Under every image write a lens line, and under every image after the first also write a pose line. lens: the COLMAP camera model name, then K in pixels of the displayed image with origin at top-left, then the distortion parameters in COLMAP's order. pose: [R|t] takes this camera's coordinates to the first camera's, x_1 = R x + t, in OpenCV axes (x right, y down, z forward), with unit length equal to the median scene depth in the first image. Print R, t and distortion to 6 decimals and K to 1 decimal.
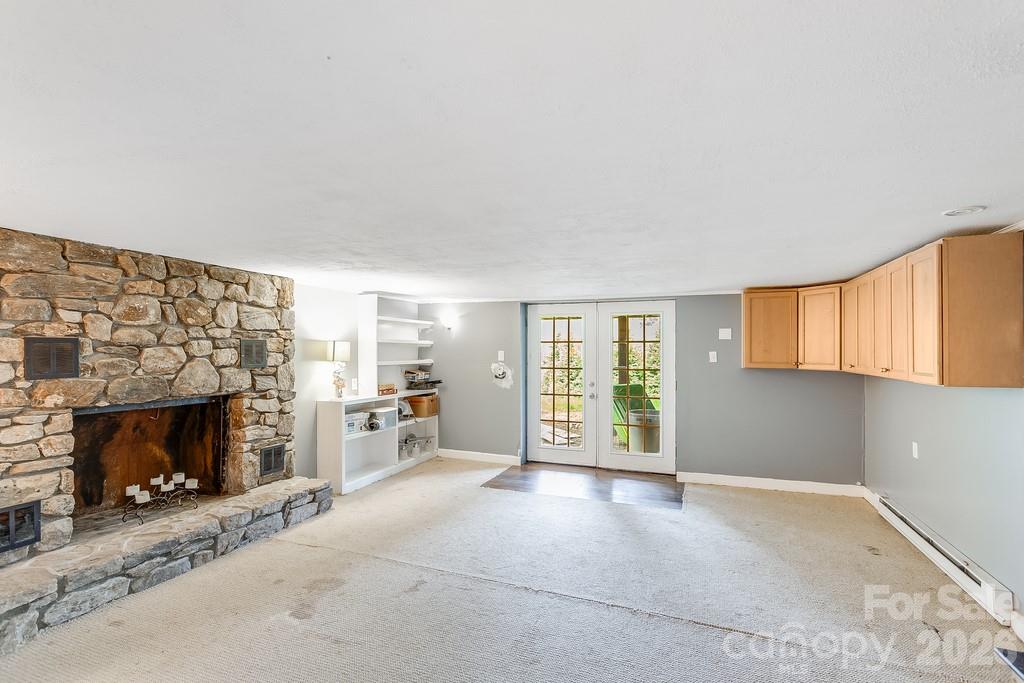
lens RADIAL K [[494.6, 0, 510.3], [0, 494.6, 346.8], [0, 0, 1]] dist [0.000502, 0.003260]
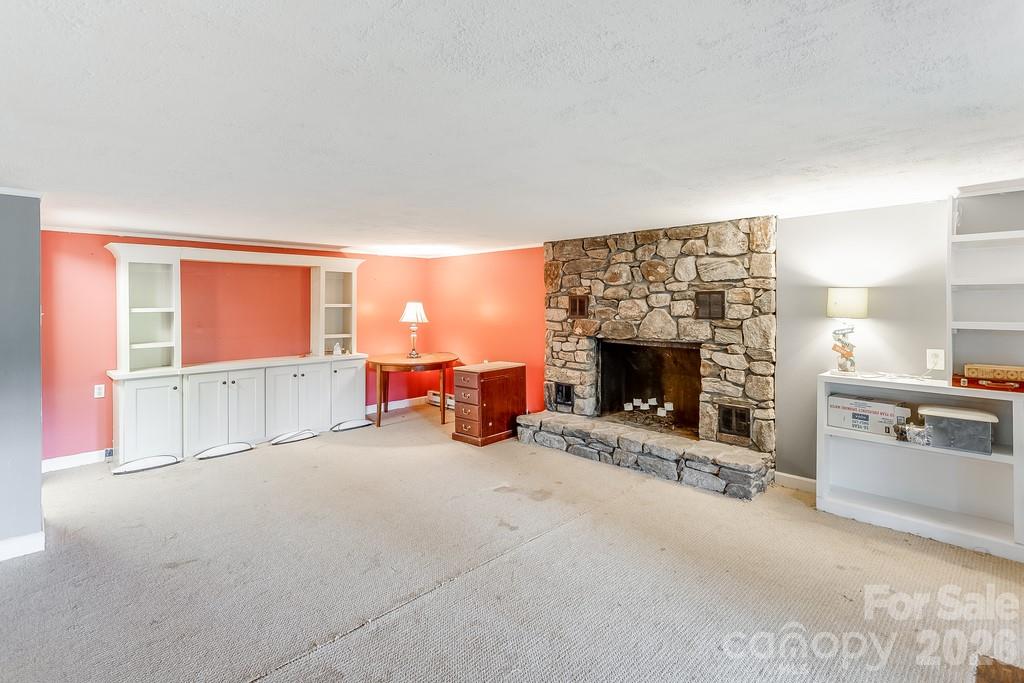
lens RADIAL K [[499.1, 0, 499.8], [0, 499.1, 303.7], [0, 0, 1]] dist [0.022141, 0.000069]
pose [[-0.418839, 0.004744, -0.908048, 0.648018], [0.012670, 0.999920, -0.000620, 0.006959], [0.907972, -0.011765, -0.418865, 1.180143]]
